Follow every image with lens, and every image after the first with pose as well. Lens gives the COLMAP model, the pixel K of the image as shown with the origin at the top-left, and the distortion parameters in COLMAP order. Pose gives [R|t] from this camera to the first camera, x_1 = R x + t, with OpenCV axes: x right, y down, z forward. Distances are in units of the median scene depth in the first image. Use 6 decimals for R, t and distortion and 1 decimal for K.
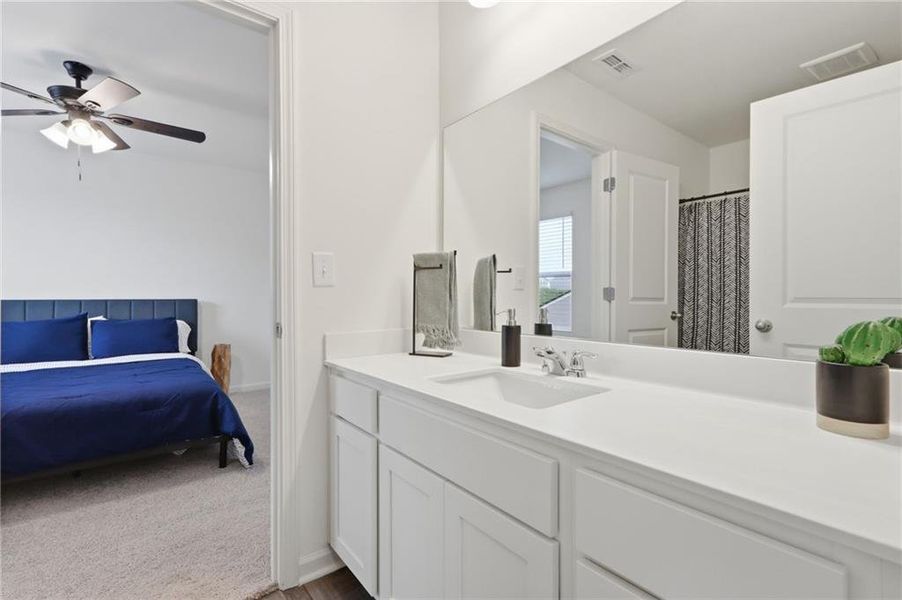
lens RADIAL K [[433.7, 0, 453.8], [0, 433.7, 292.4], [0, 0, 1]] dist [0.003090, 0.000395]
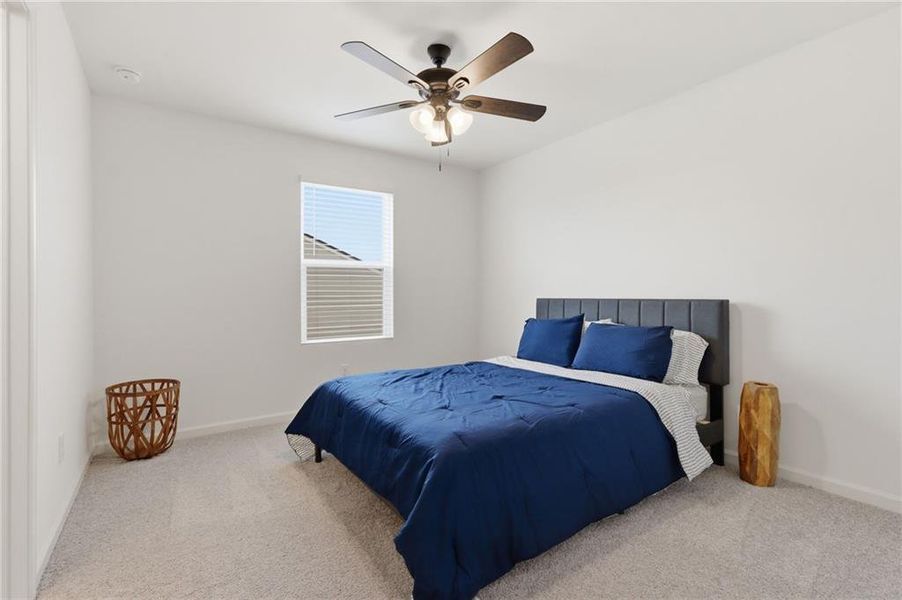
lens RADIAL K [[433.7, 0, 453.8], [0, 433.7, 292.4], [0, 0, 1]] dist [0.003090, 0.000395]
pose [[-0.079854, -0.007496, -0.996778, 0.039651], [0.013802, 0.999868, -0.008625, 0.006696], [0.996711, -0.014446, -0.079740, 0.762153]]
